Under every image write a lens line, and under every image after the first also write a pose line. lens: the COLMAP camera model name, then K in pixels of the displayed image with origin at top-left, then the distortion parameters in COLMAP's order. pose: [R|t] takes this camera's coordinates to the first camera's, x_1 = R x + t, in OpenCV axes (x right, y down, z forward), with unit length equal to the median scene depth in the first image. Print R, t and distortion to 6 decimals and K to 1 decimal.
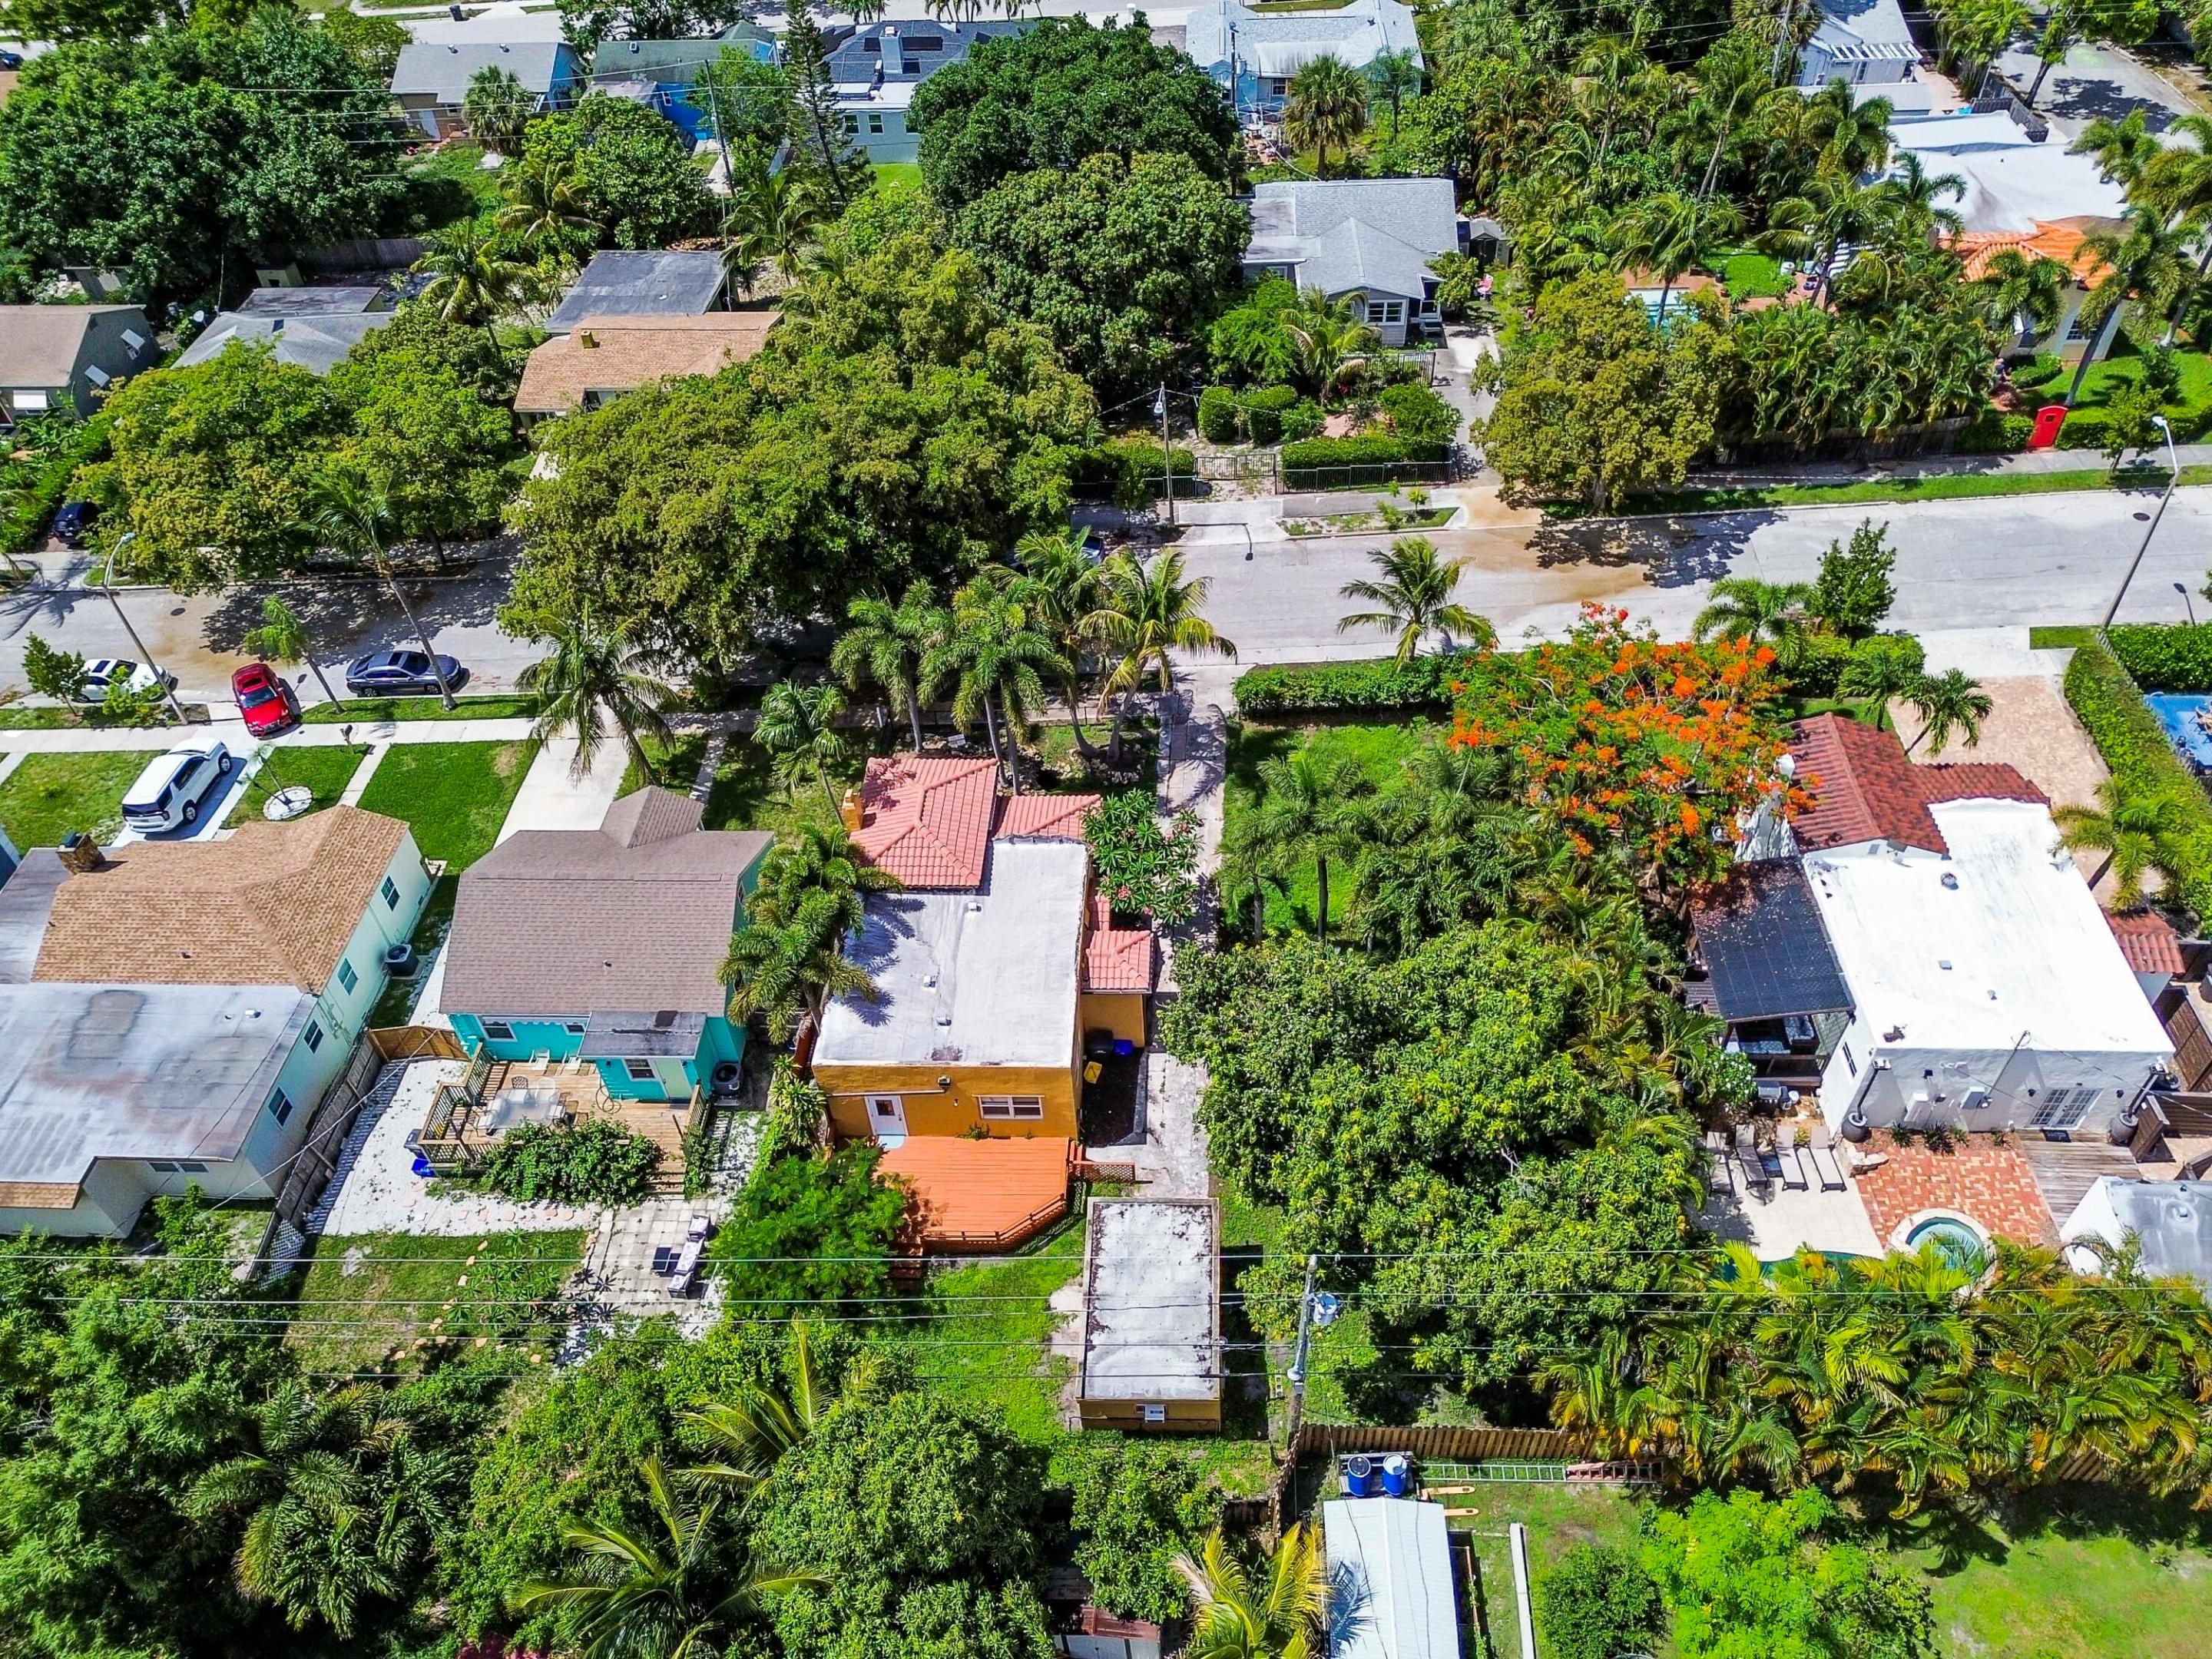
lens RADIAL K [[1690.9, 0, 1098.1], [0, 1690.9, 742.9], [0, 0, 1]] dist [0.070452, -0.089352]
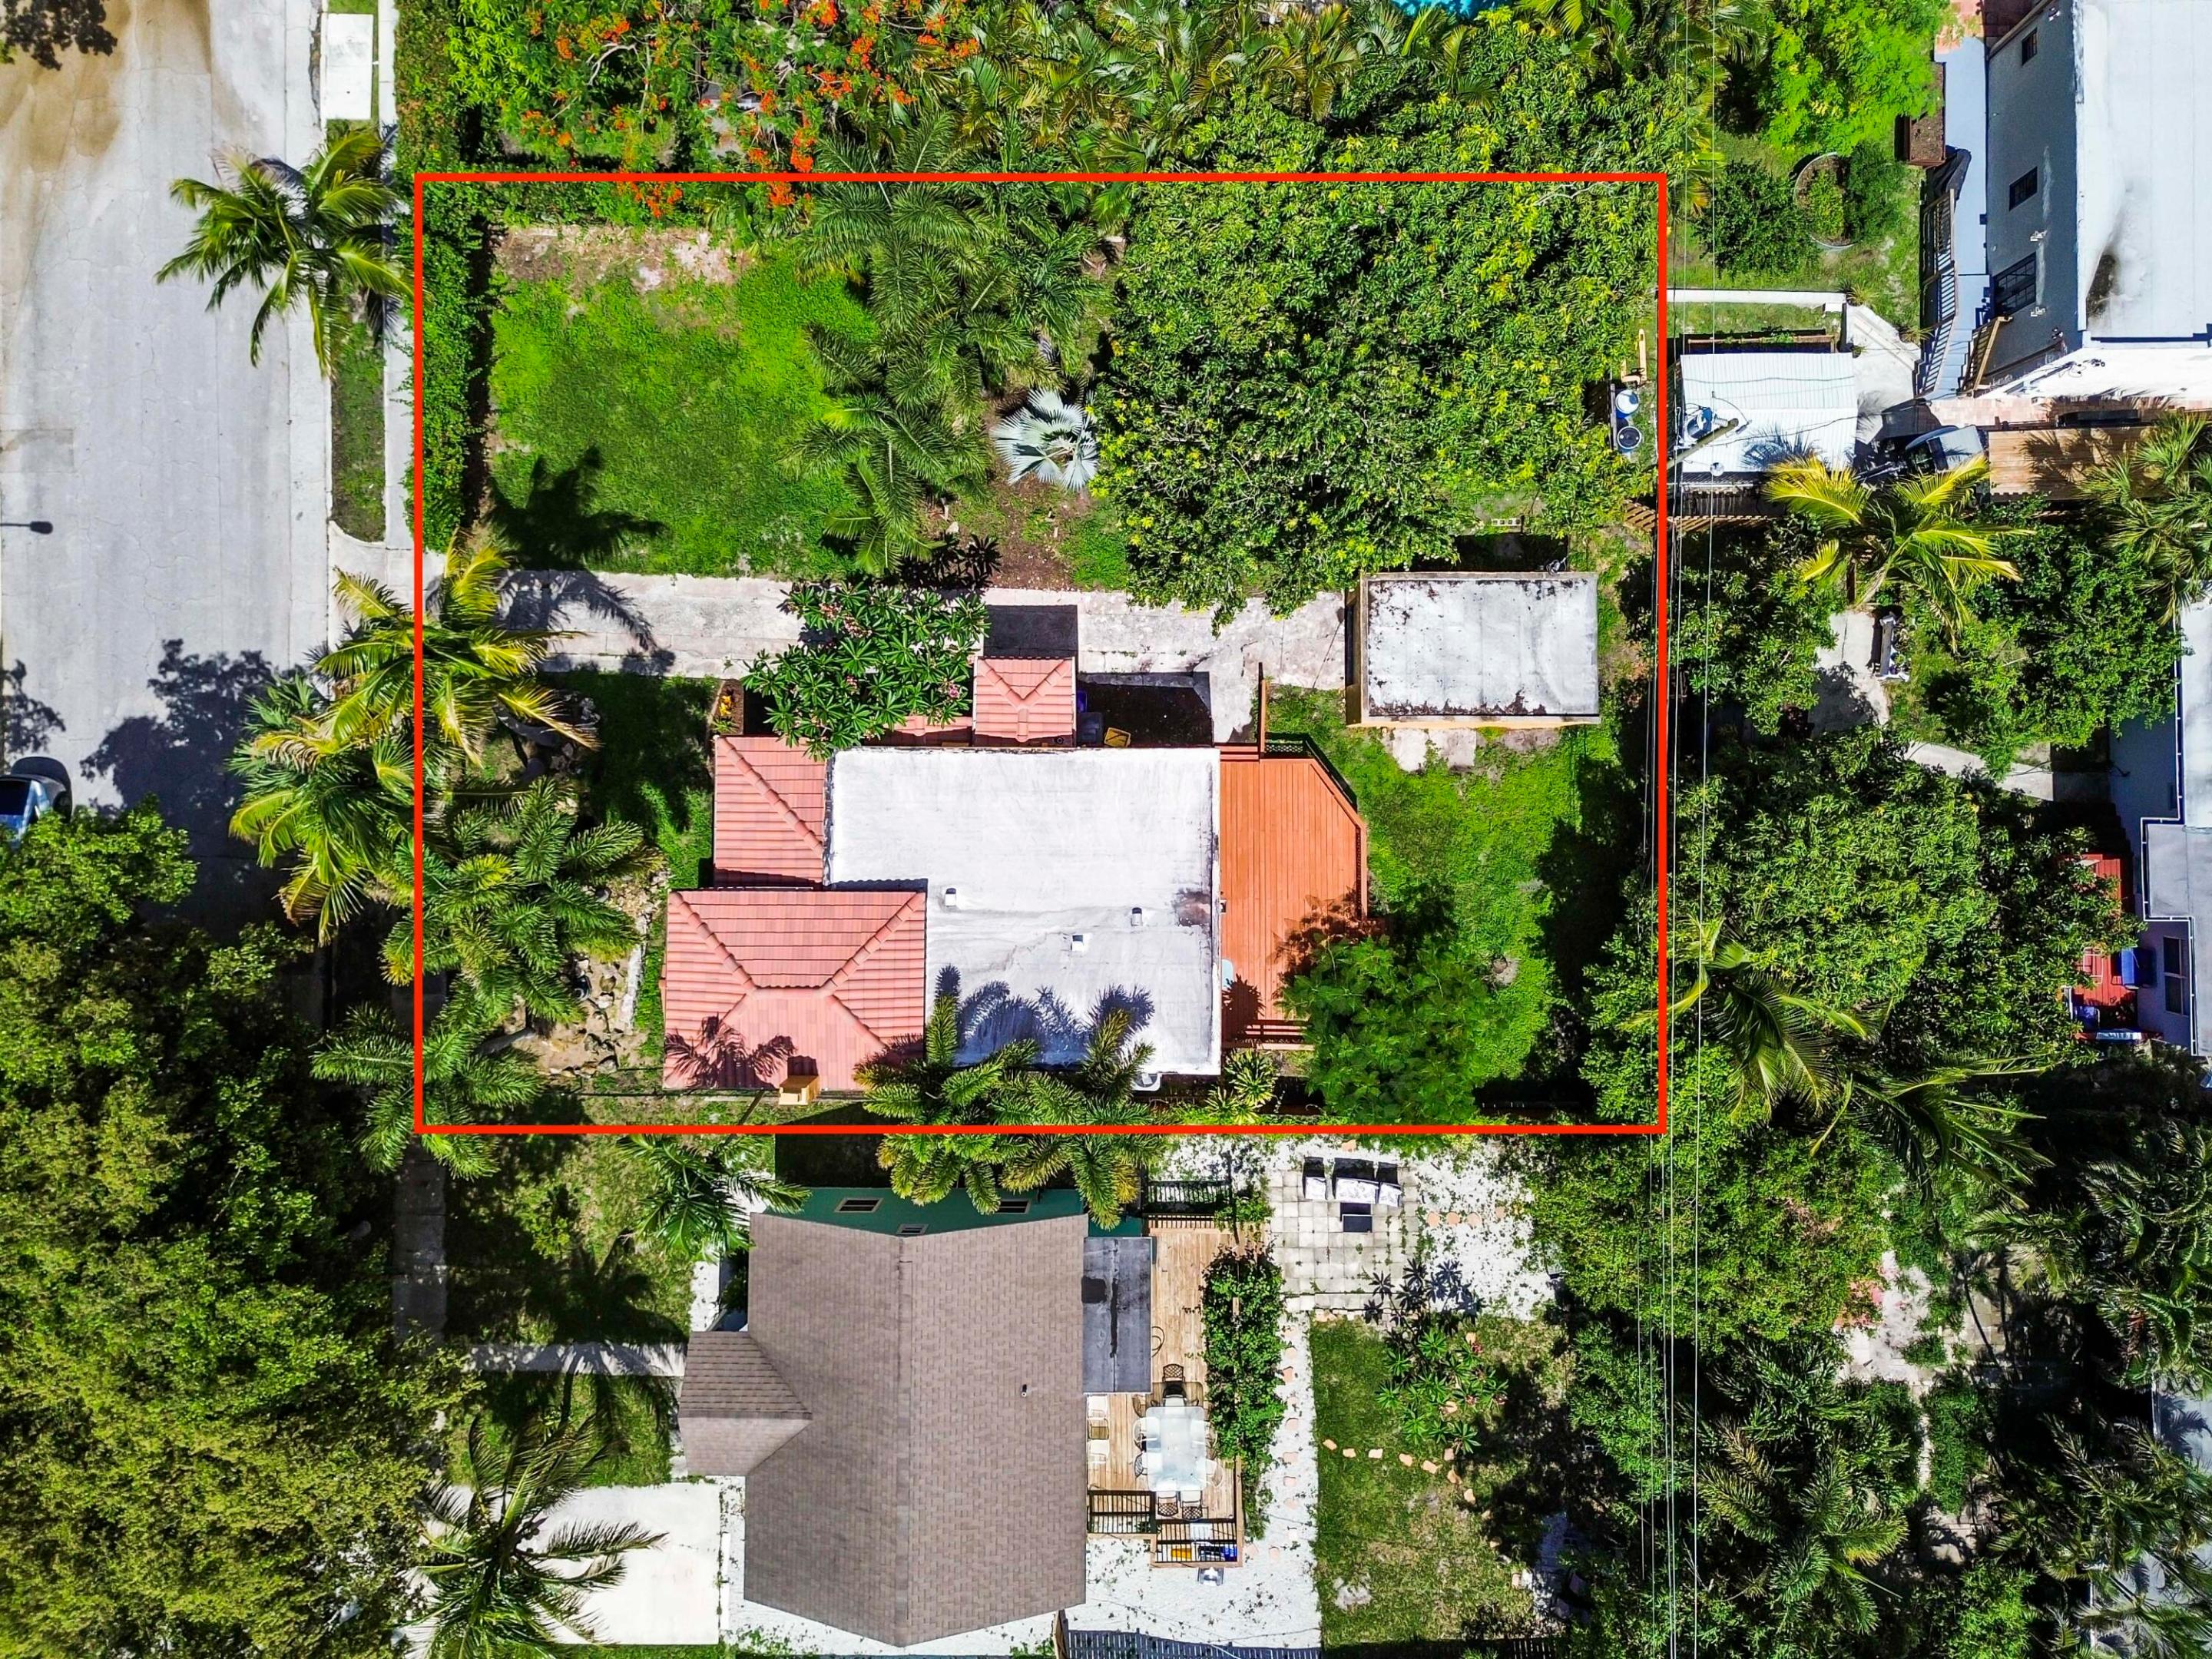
lens RADIAL K [[1690.9, 0, 1098.1], [0, 1690.9, 742.9], [0, 0, 1]] dist [0.070452, -0.089352]
pose [[-0.050428, -0.996520, 0.066365, -0.053171], [0.688096, 0.013495, 0.725494, -0.356999], [-0.723865, 0.082251, 0.685021, 0.409094]]
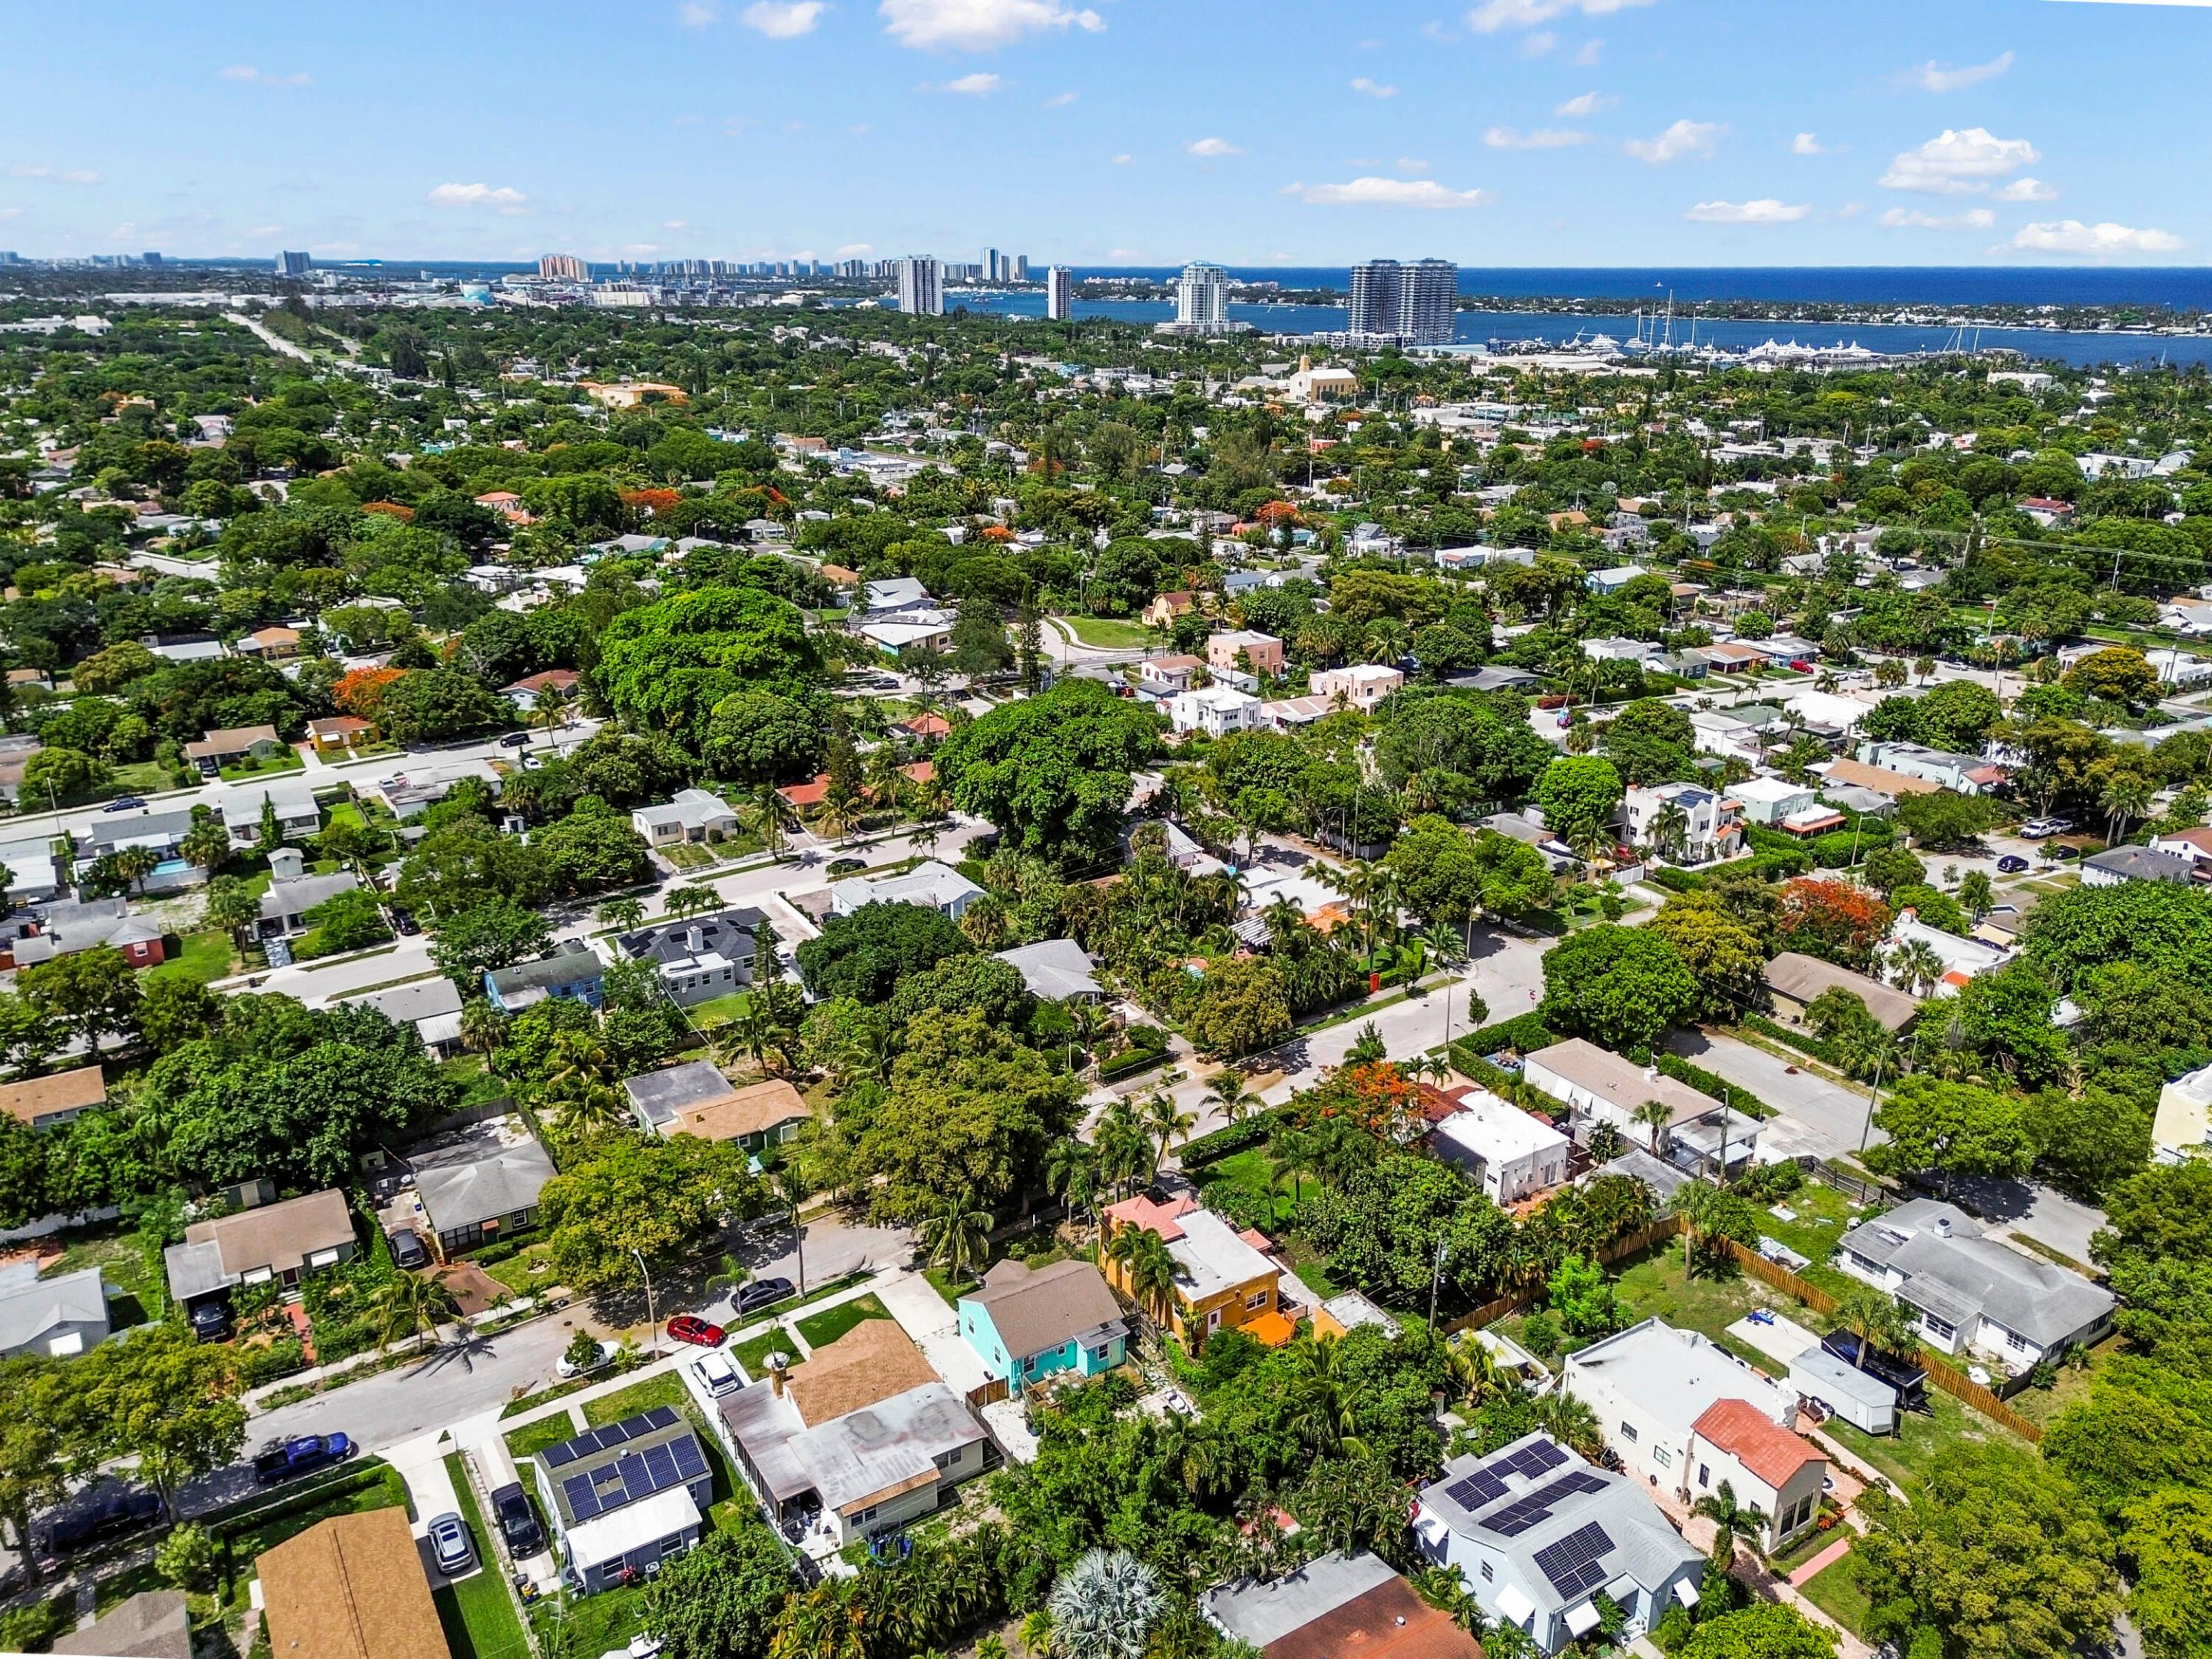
lens RADIAL K [[1690.9, 0, 1098.1], [0, 1690.9, 742.9], [0, 0, 1]] dist [0.070452, -0.089352]
pose [[0.818911, -0.121375, 0.560939, -1.330479], [0.352093, 0.878091, -0.324018, 0.196351], [-0.453228, 0.462844, 0.761814, -1.005082]]
